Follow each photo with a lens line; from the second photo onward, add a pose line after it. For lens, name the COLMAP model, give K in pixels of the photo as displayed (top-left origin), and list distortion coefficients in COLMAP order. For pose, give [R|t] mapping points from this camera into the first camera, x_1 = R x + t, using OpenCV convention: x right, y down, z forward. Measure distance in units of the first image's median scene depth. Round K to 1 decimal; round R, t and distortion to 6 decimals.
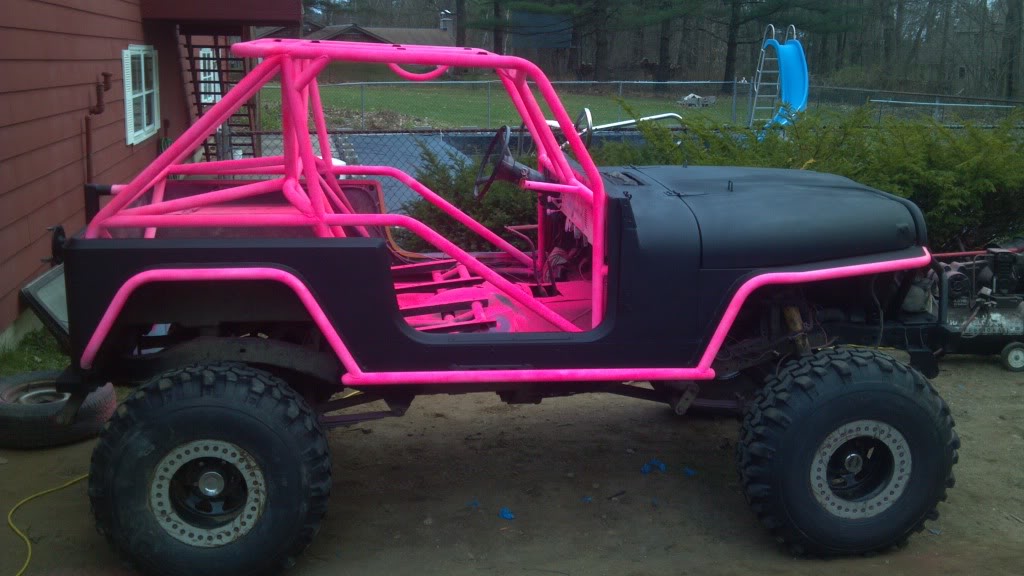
lens RADIAL K [[1149.5, 0, 510.2], [0, 1149.5, 315.9], [0, 0, 1]] dist [-0.008418, 0.000000]
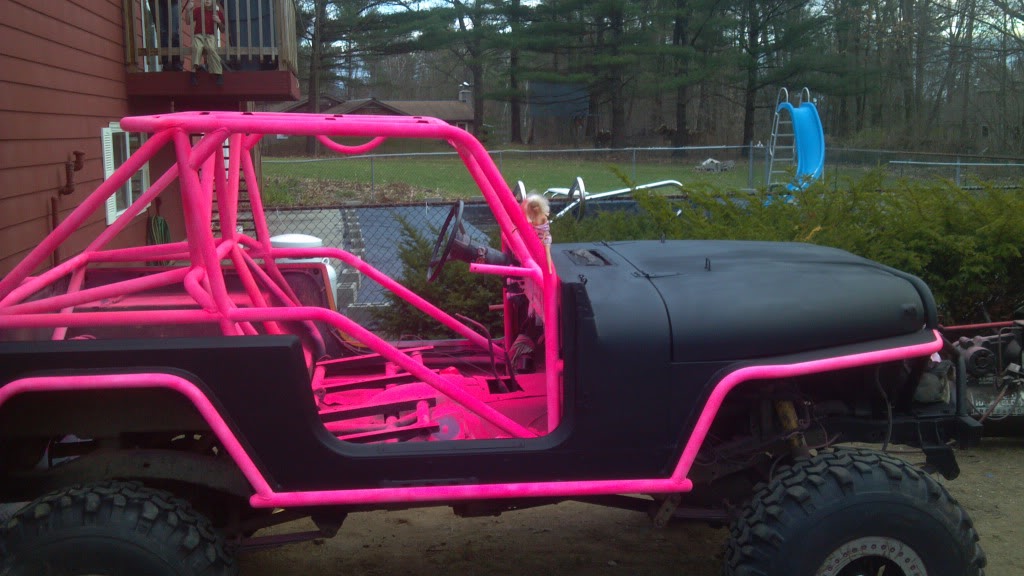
lens RADIAL K [[1149.5, 0, 509.4], [0, 1149.5, 293.5], [0, 0, 1]] dist [-0.008418, 0.000000]
pose [[0.999495, -0.018762, -0.025642, 0.056681], [0.016712, 0.996817, -0.077946, -0.022943], [0.027023, 0.077478, 0.996628, 0.113387]]
